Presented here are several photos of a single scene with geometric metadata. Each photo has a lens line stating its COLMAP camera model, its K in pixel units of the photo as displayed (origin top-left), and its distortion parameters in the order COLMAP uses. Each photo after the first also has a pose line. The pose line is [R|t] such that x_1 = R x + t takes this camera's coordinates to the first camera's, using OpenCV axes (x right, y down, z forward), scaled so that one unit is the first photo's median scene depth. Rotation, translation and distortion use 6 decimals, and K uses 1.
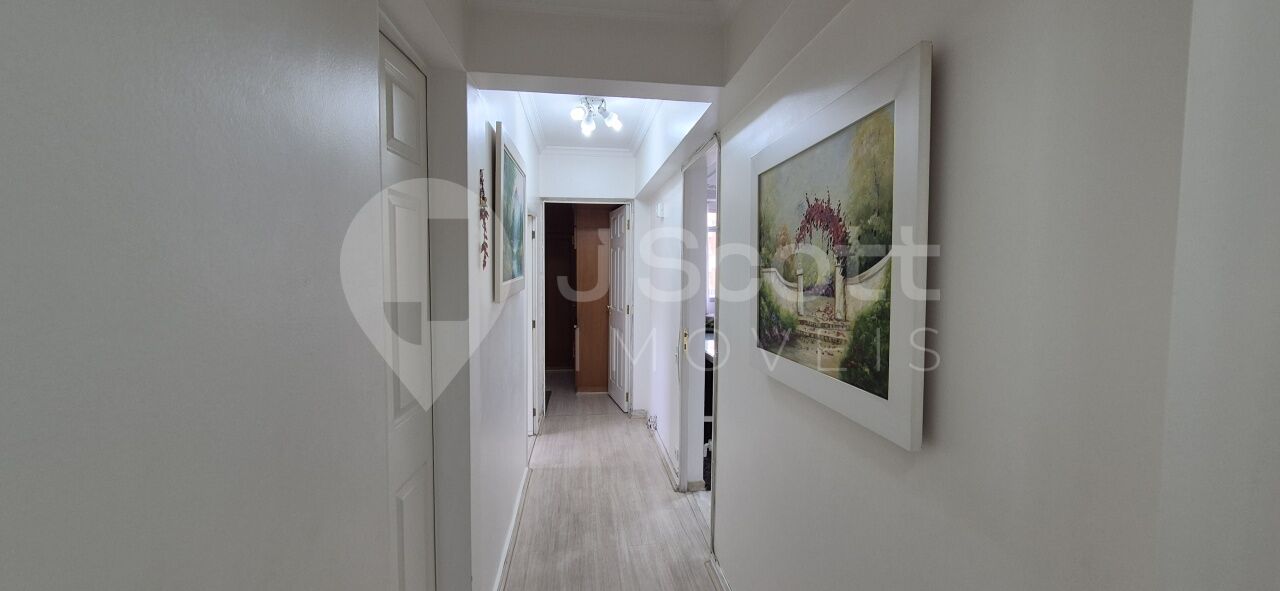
lens RADIAL K [[530.6, 0, 637.4], [0, 530.6, 293.2], [0, 0, 1]] dist [-0.002676, 0.001233]
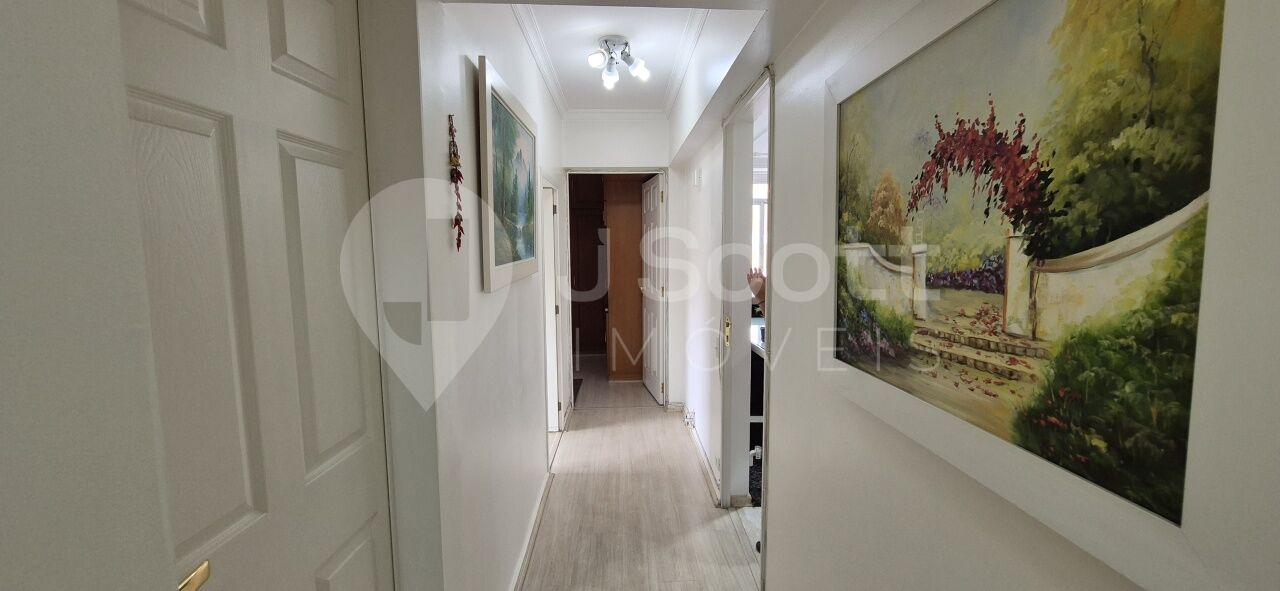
lens RADIAL K [[530.6, 0, 644.8], [0, 530.6, 298.1], [0, 0, 1]] dist [-0.002676, 0.001233]
pose [[0.998107, -0.008151, -0.060952, 0.014937], [0.011254, 0.998649, 0.050734, -0.009577], [0.060456, -0.051324, 0.996851, 0.203501]]
